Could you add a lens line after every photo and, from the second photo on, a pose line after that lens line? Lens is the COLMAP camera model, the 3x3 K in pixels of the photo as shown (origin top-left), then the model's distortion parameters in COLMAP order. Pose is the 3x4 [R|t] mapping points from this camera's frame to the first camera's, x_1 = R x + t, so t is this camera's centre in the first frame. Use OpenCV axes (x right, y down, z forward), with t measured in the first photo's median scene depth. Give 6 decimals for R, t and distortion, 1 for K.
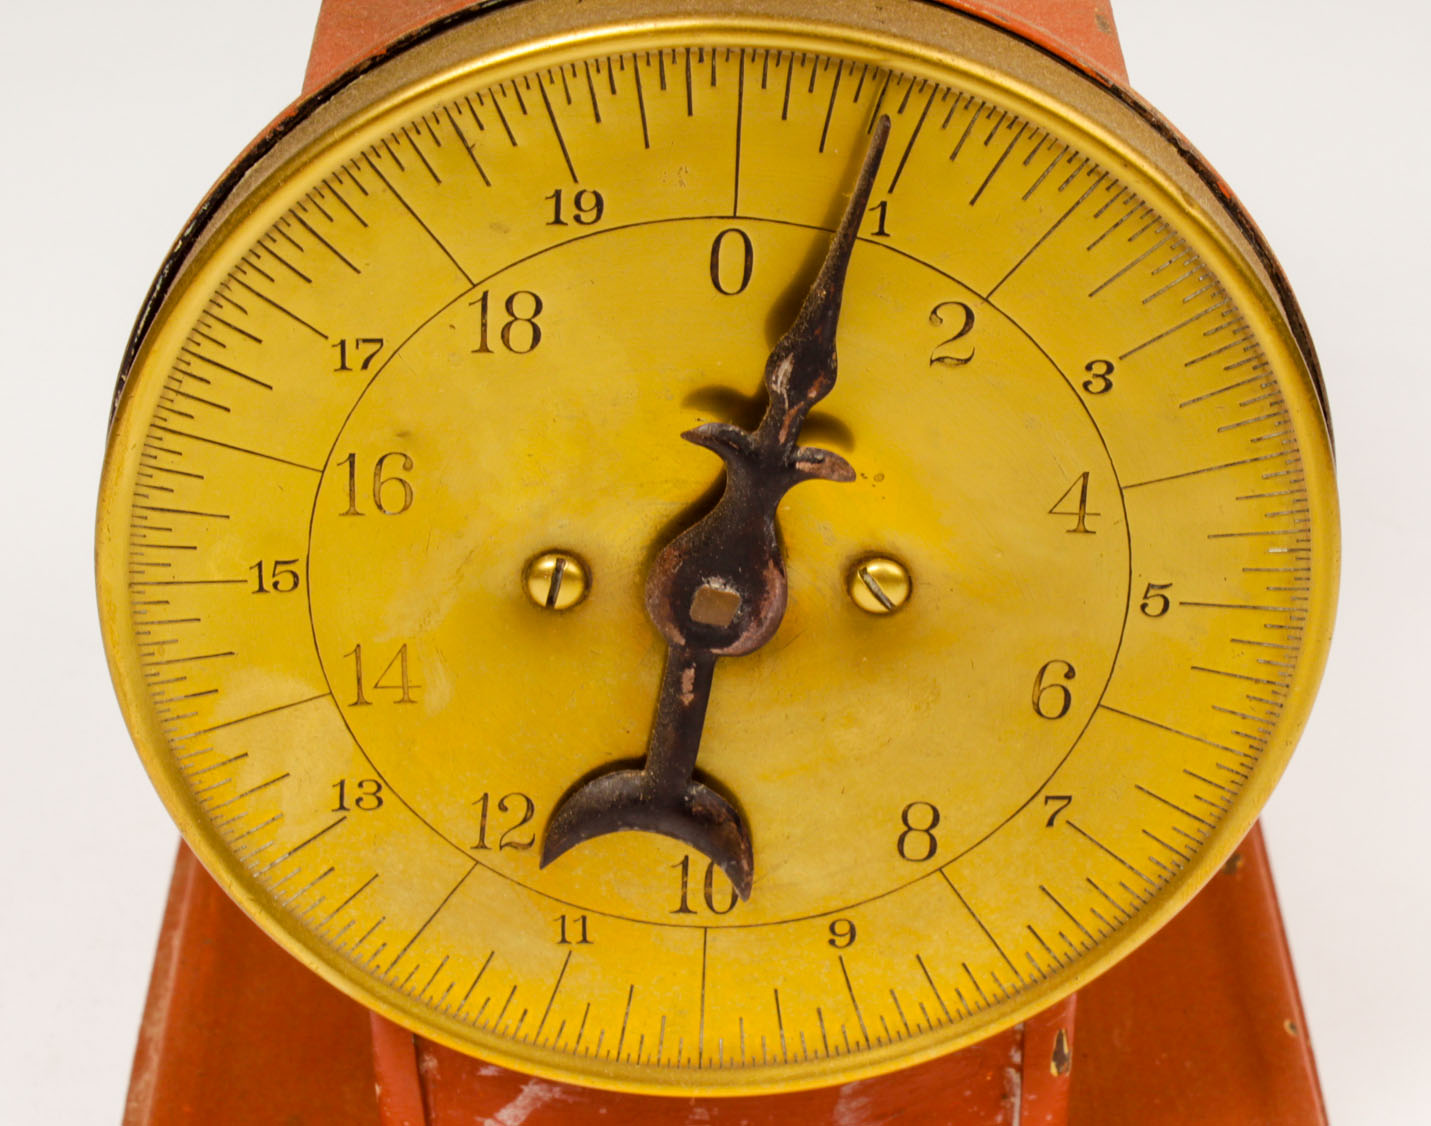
lens RADIAL K [[3806.5, 0, 710.3], [0, 3806.5, 568.2], [0, 0, 1]] dist [-0.030481, 0.000000]
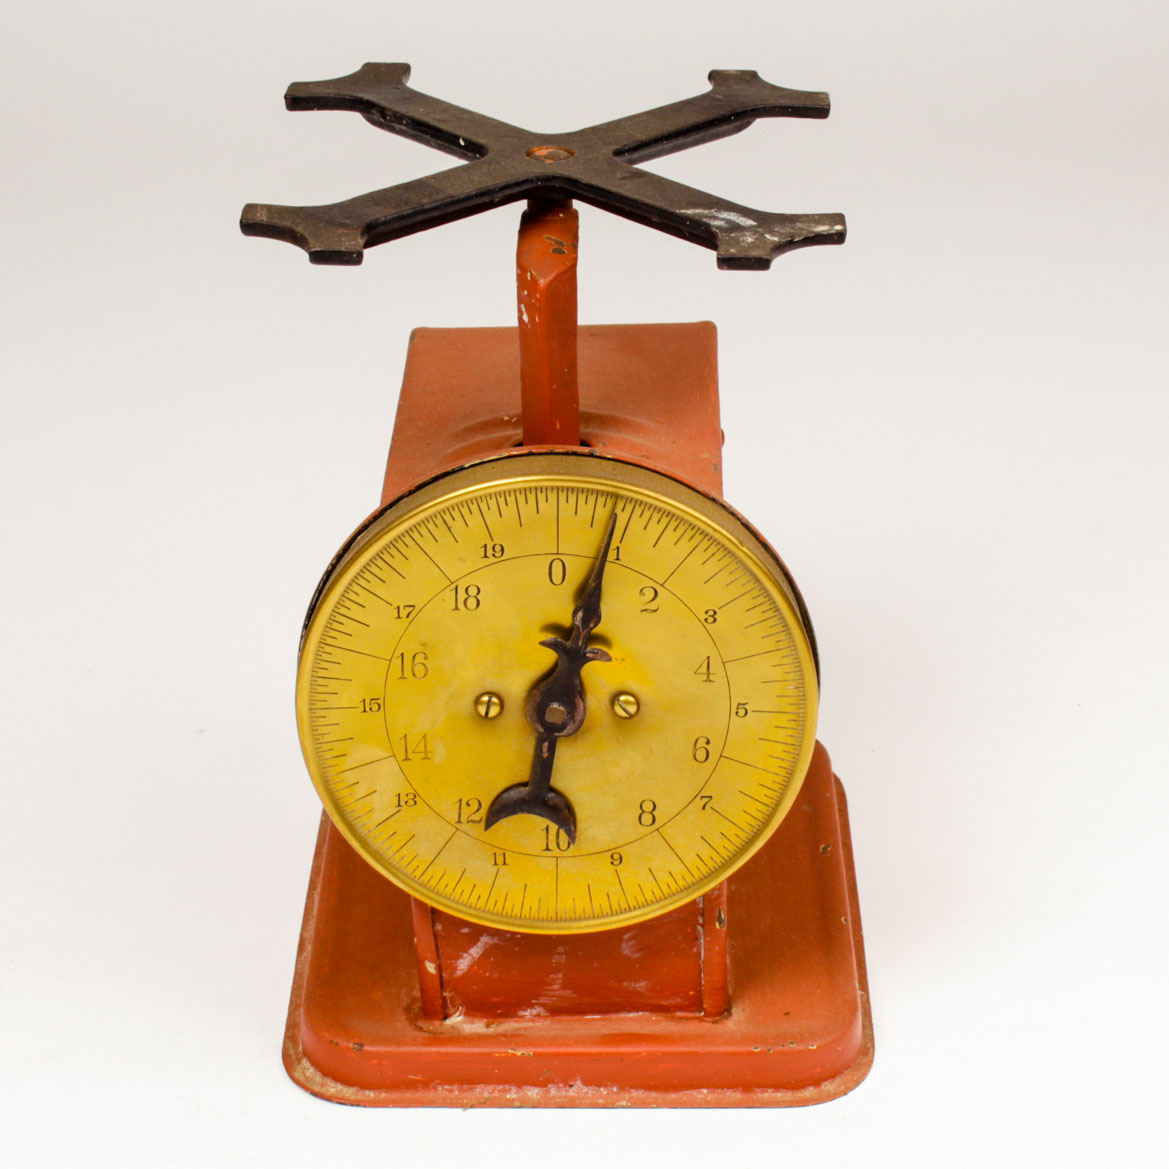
lens RADIAL K [[3185.6, 0, 584.7], [0, 3185.6, 585.2], [0, 0, 1]] dist [0.001512, 0.000000]
pose [[0.999449, -0.015914, -0.029139, 0.078331], [0.014182, 0.998175, -0.058707, 0.045894], [0.030020, 0.058261, 0.997850, -0.984024]]
